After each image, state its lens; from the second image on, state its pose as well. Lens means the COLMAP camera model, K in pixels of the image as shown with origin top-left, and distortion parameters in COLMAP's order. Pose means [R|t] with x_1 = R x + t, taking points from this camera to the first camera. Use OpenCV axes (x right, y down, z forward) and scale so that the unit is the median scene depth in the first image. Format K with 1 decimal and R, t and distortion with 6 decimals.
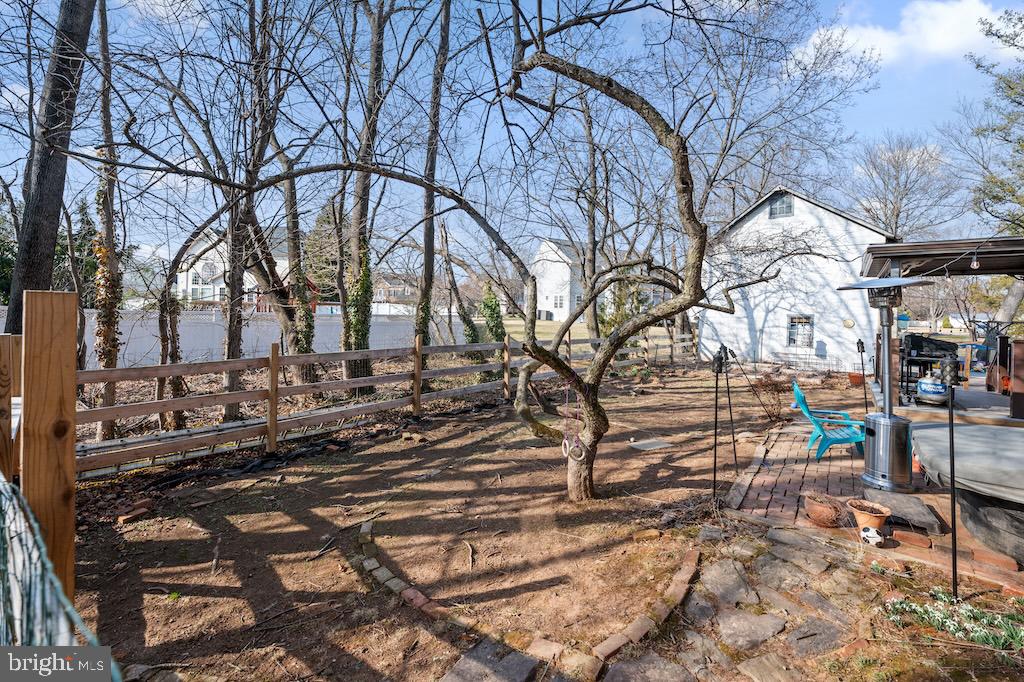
lens RADIAL K [[409.2, 0, 512.2], [0, 409.2, 313.2], [0, 0, 1]] dist [-0.000328, -0.000021]
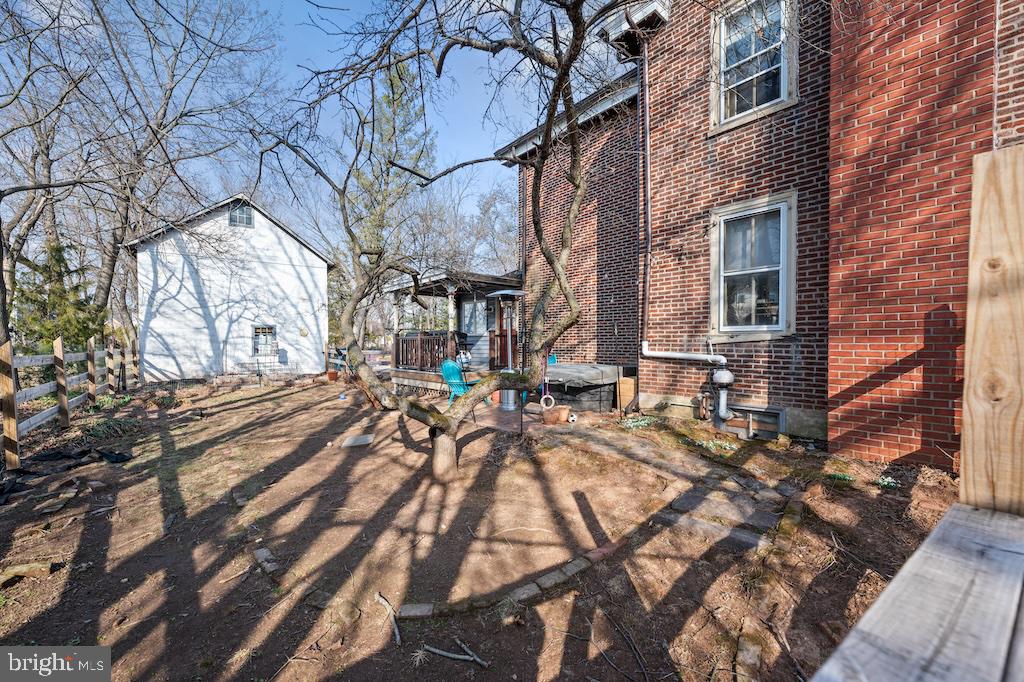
lens RADIAL K [[413.4, 0, 512.0], [0, 413.4, 341.0], [0, 0, 1]] dist [-0.000433, 0.000004]
pose [[0.204145, -0.023974, 0.978647, -0.202895], [0.003802, 0.999712, 0.023697, 0.021557], [-0.978933, -0.001117, 0.204178, 0.158183]]
